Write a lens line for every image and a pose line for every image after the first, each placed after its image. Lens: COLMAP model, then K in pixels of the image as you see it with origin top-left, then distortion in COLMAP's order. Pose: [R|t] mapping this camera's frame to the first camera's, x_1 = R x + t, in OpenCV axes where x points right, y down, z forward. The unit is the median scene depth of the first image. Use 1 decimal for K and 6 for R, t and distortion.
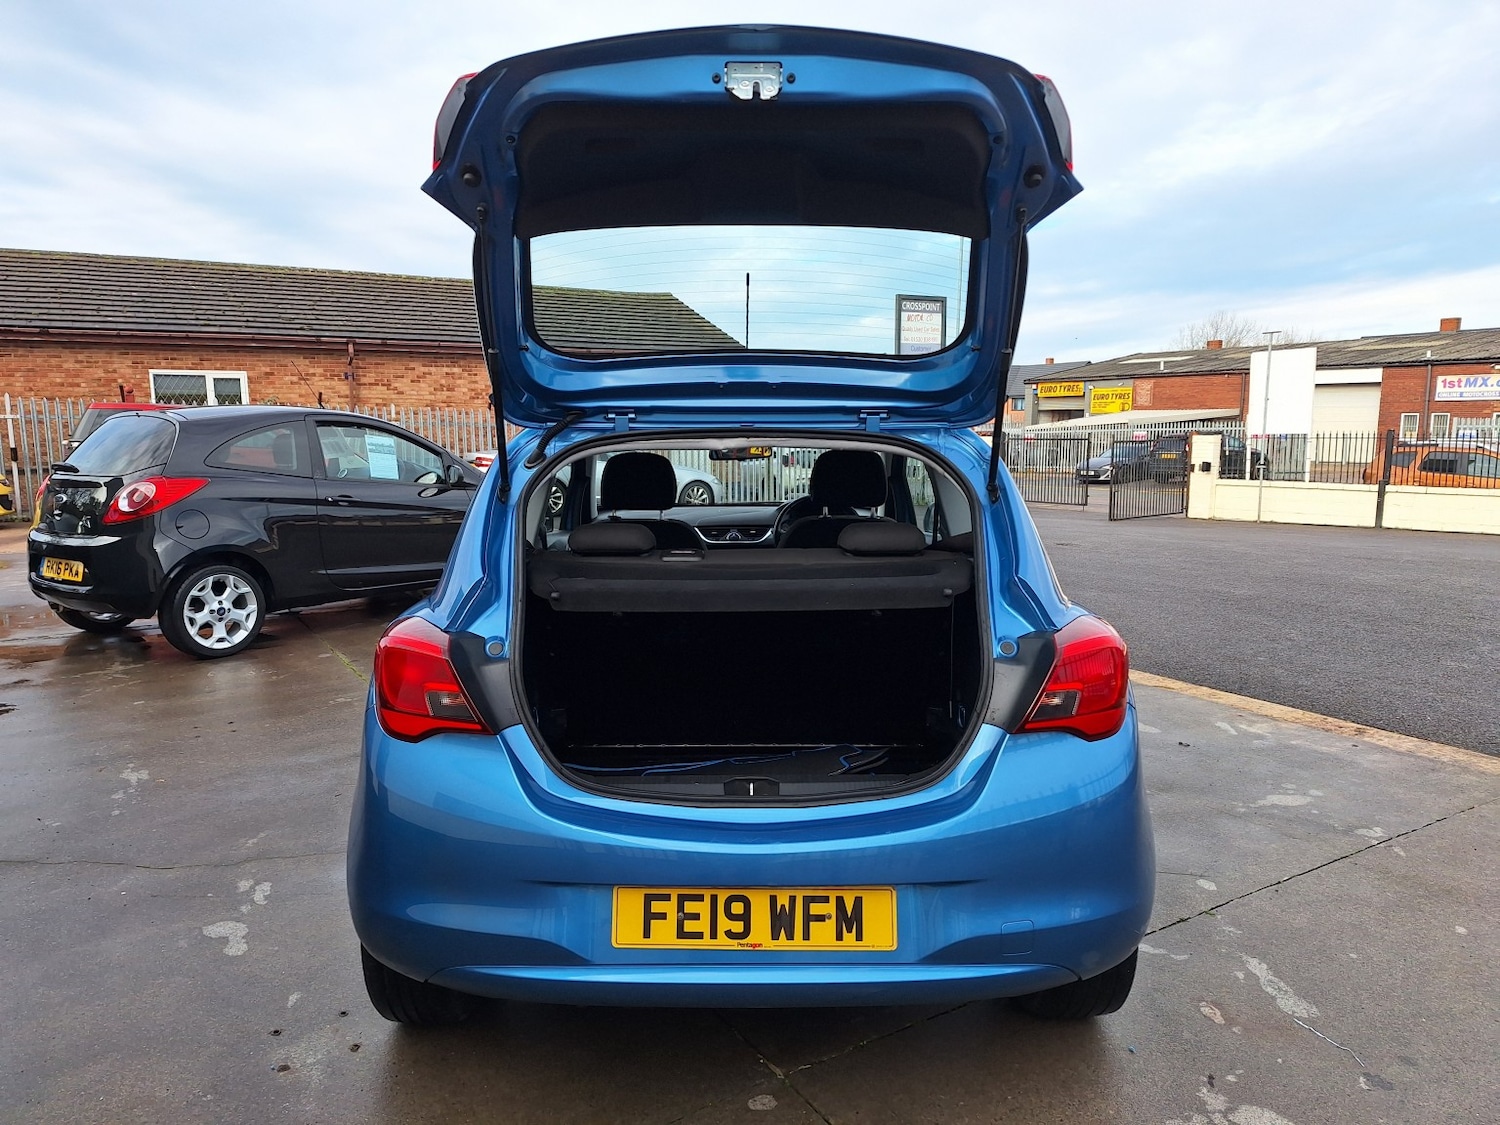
lens RADIAL K [[1040.5, 0, 731.2], [0, 1040.5, 572.0], [0, 0, 1]] dist [0.052672, -0.042984]
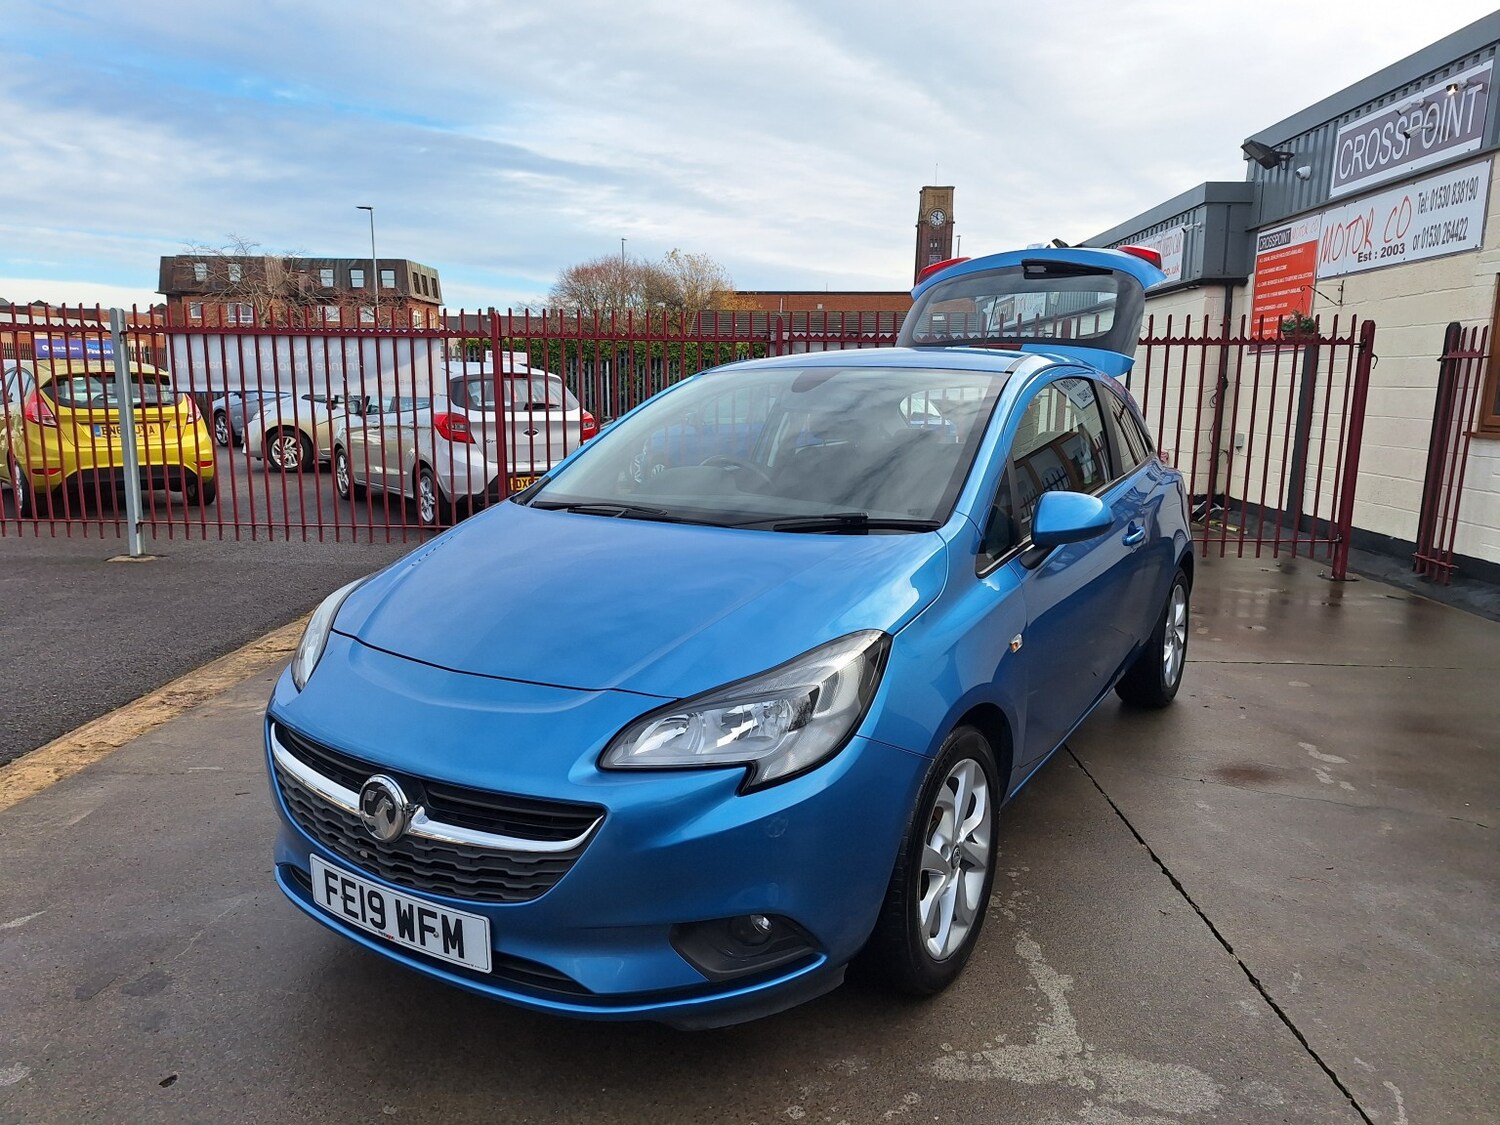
lens RADIAL K [[1040.5, 0, 748.2], [0, 1040.5, 566.2], [0, 0, 1]] dist [0.052672, -0.042984]
pose [[-0.842589, -0.097542, 0.529650, -0.664026], [0.071543, 0.954473, 0.289592, -0.399270], [-0.533783, 0.281900, -0.797250, 2.905480]]
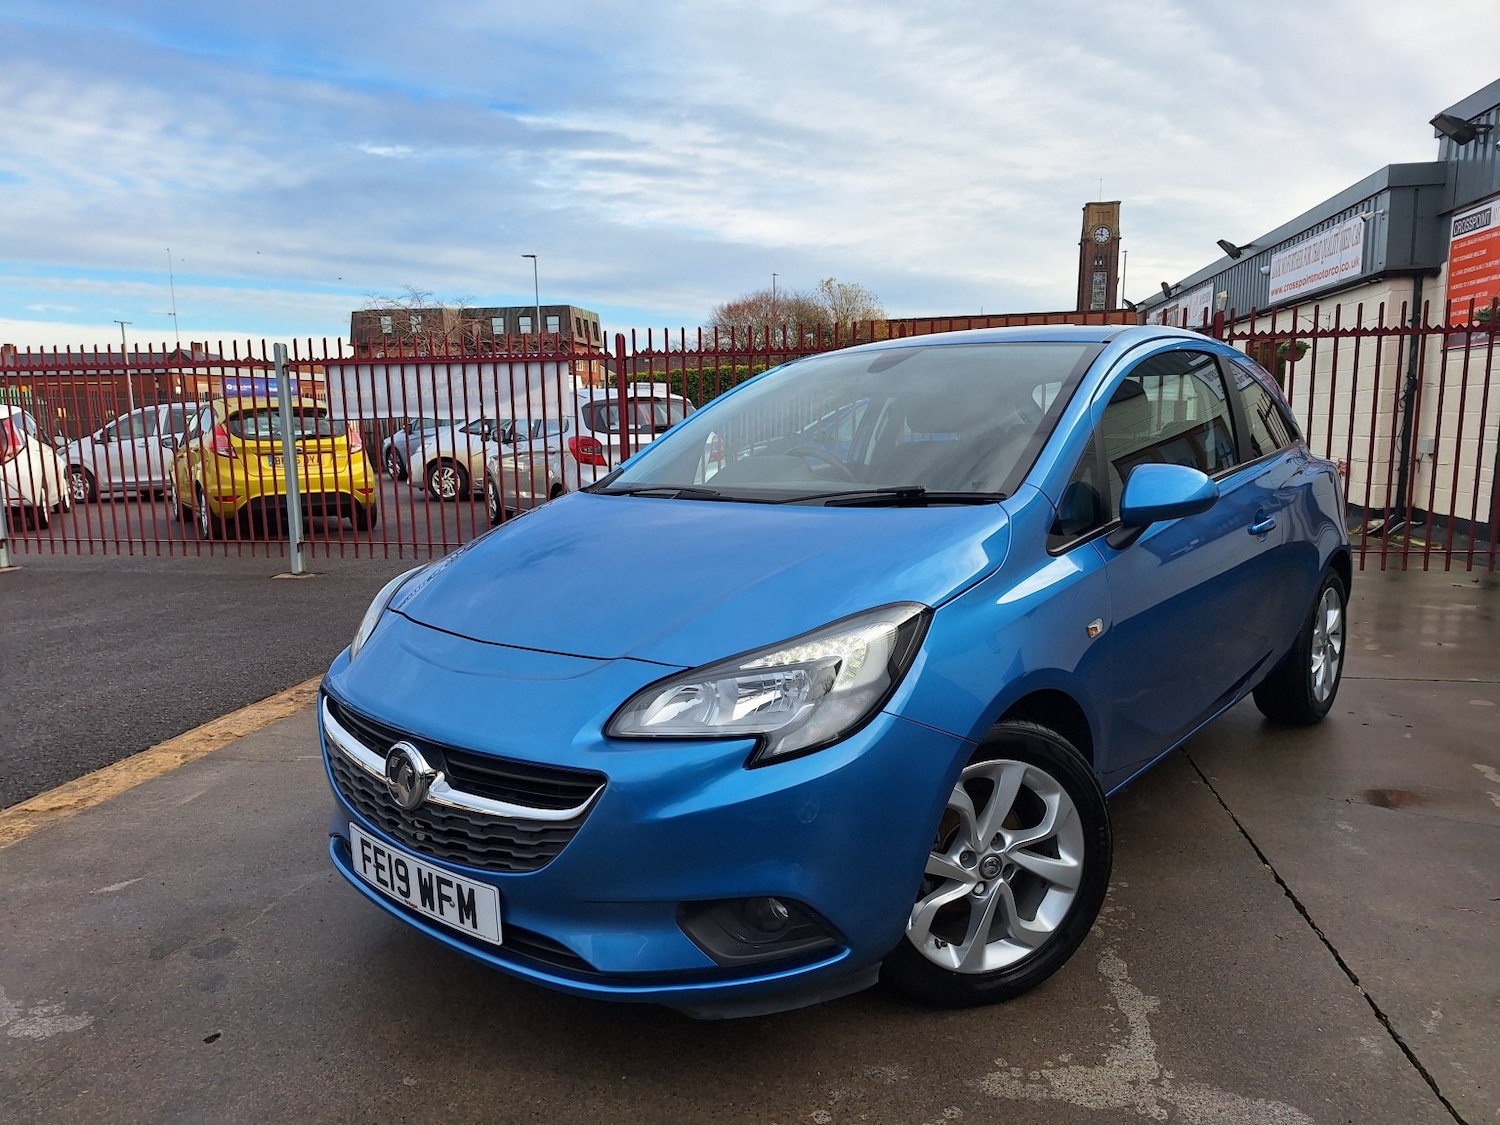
lens RADIAL K [[1040.5, 0, 731.6], [0, 1040.5, 583.7], [0, 0, 1]] dist [0.052672, -0.042984]
pose [[-0.745051, -0.088201, 0.661150, -0.721523], [0.116527, 0.958763, 0.259219, -0.322745], [-0.656749, 0.270174, -0.704050, 2.821000]]
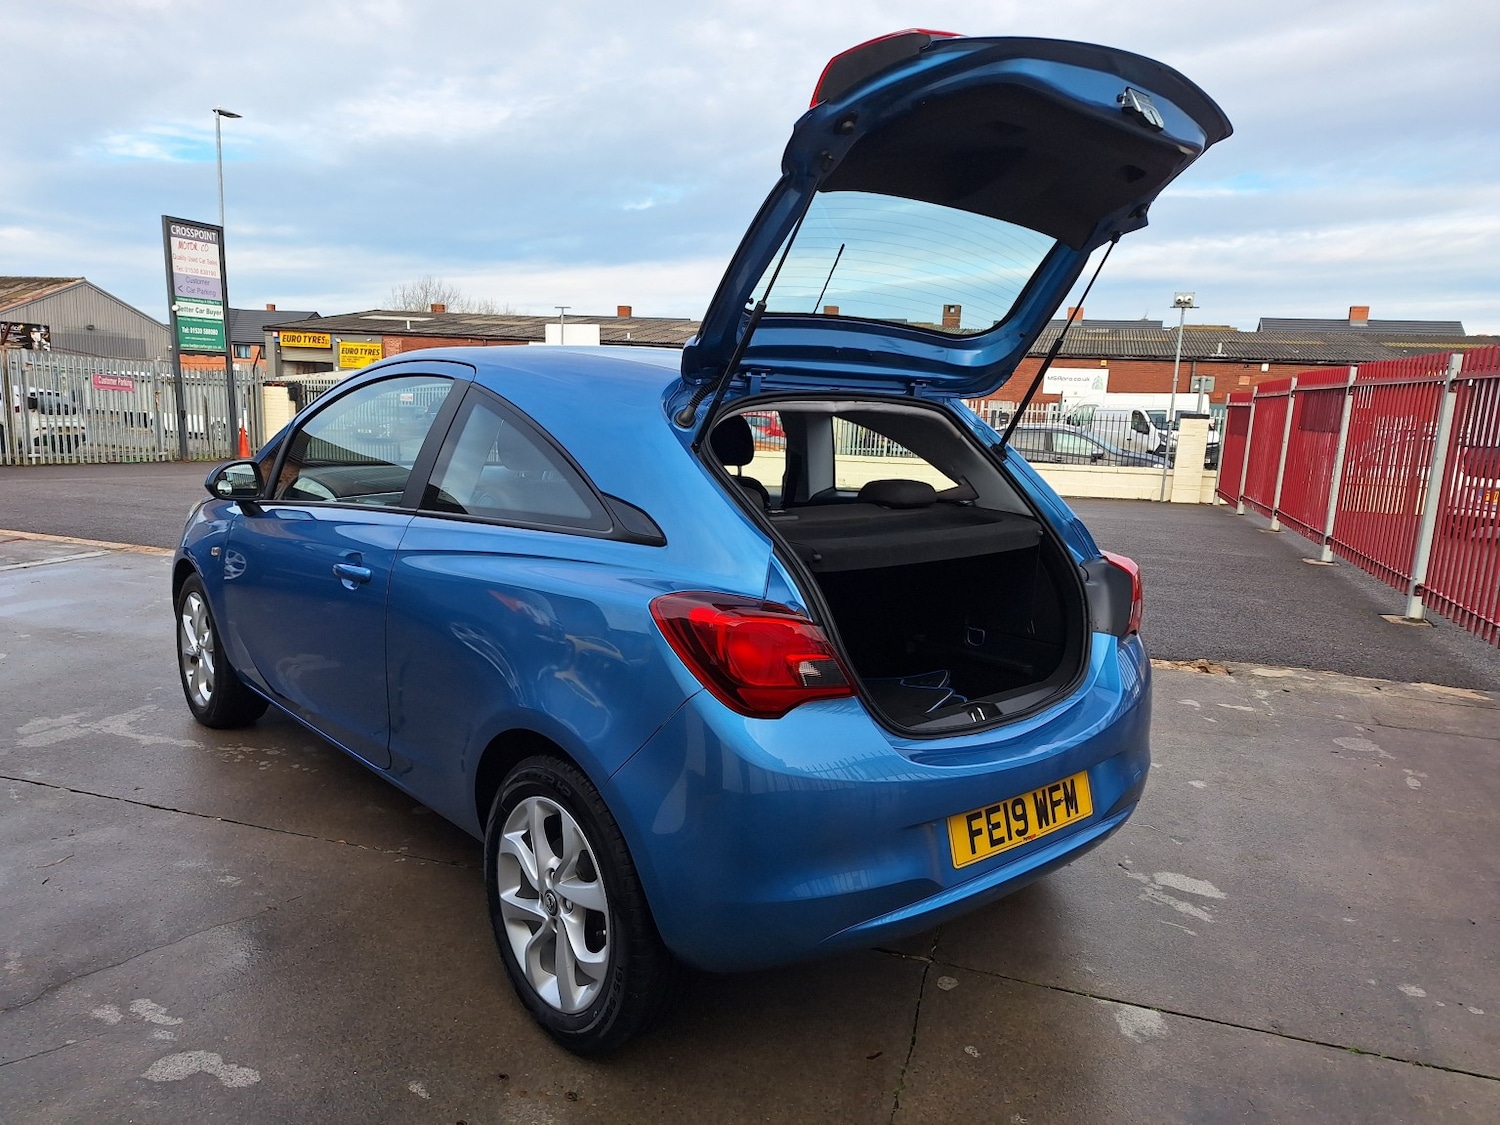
lens RADIAL K [[1040.5, 0, 737.3], [0, 1040.5, 583.6], [0, 0, 1]] dist [0.052672, -0.042984]
pose [[0.752793, -0.082614, 0.653053, -0.778517], [0.047976, 0.996341, 0.070737, -0.023410], [-0.656507, -0.021919, 0.754002, 0.262086]]
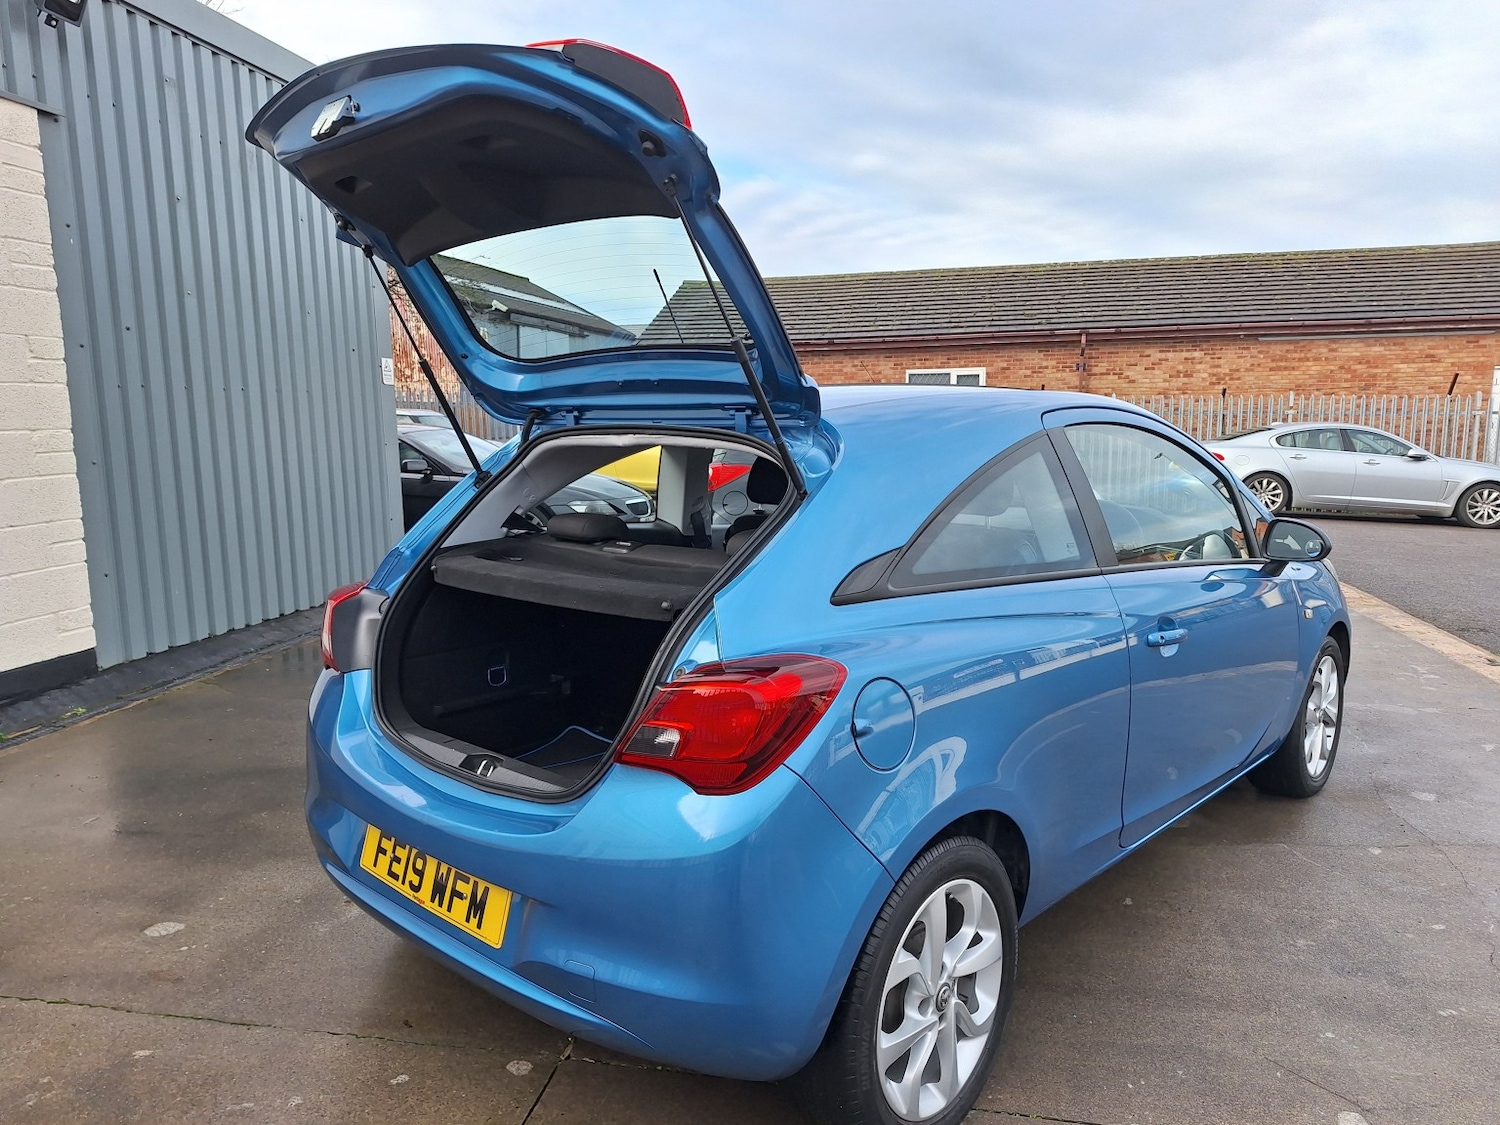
lens RADIAL K [[1039.3, 0, 742.5], [0, 1039.3, 575.9], [0, 0, 1]] dist [0.059731, -0.049222]
pose [[0.731113, 0.099979, -0.674891, 0.771120], [-0.090791, 0.994664, 0.048996, -0.051287], [0.676188, 0.025452, 0.736289, 0.327938]]
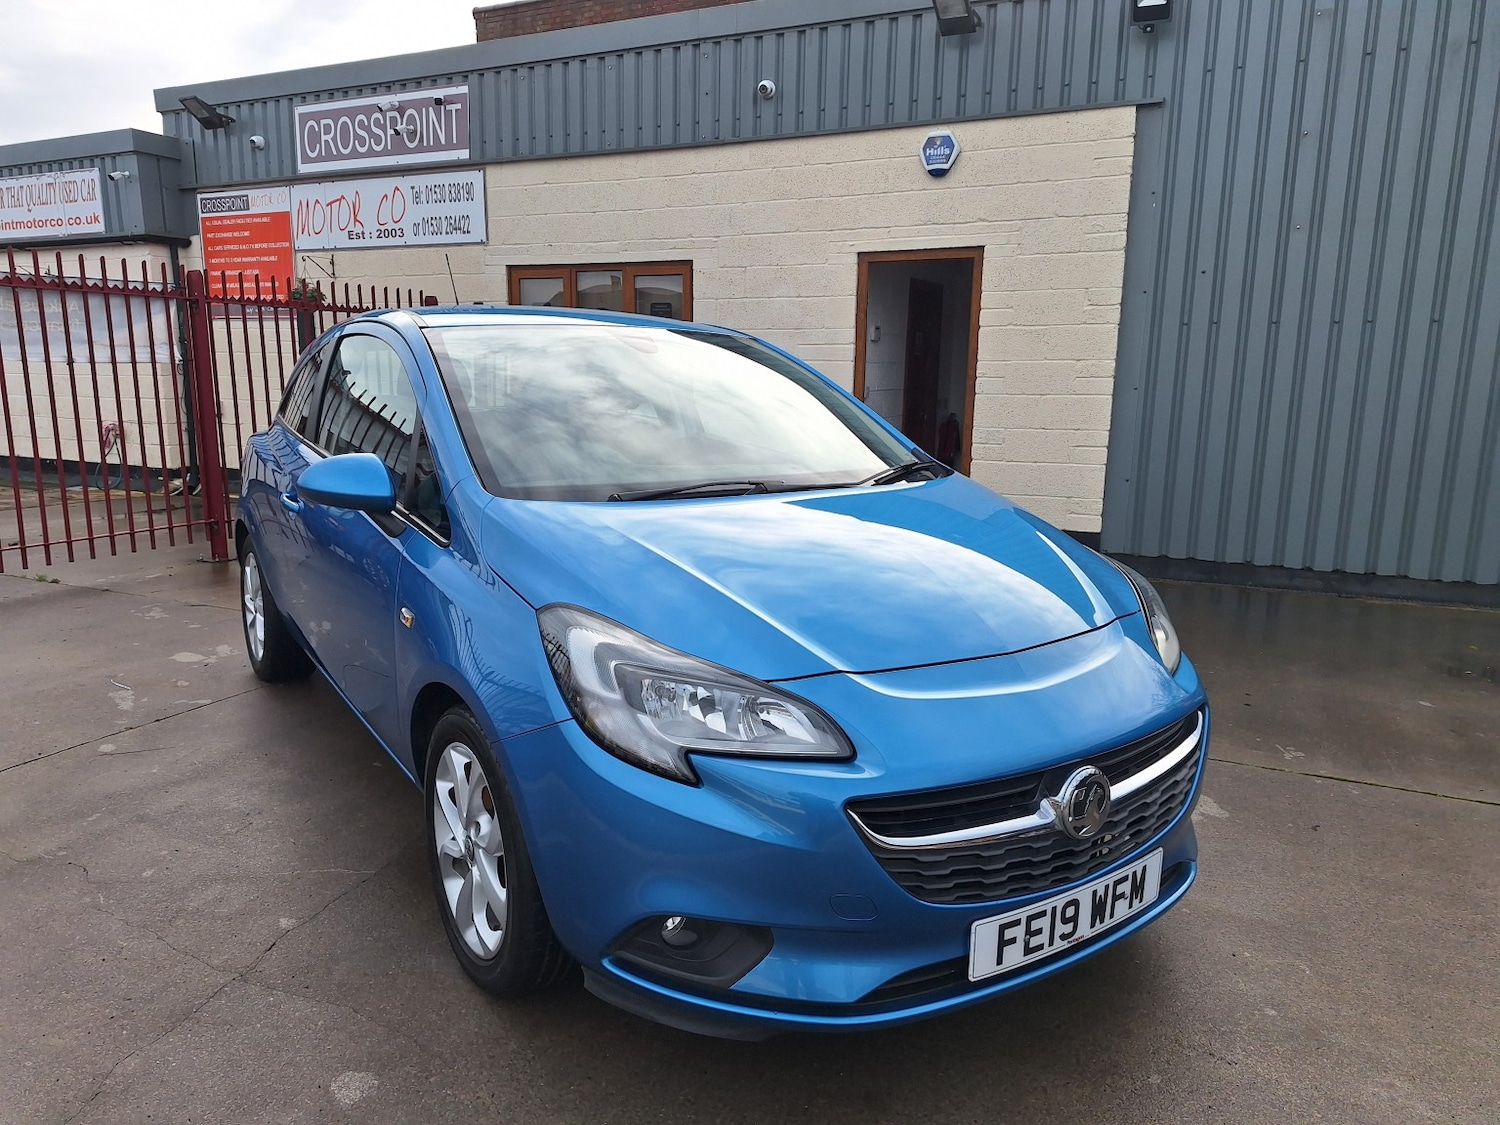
lens RADIAL K [[1040.5, 0, 741.9], [0, 1040.5, 562.1], [0, 0, 1]] dist [0.052672, -0.042984]
pose [[-0.834899, 0.096089, -0.541951, 0.627864], [-0.088034, 0.948654, 0.303819, -0.375799], [0.543317, 0.301369, -0.783571, 2.864608]]
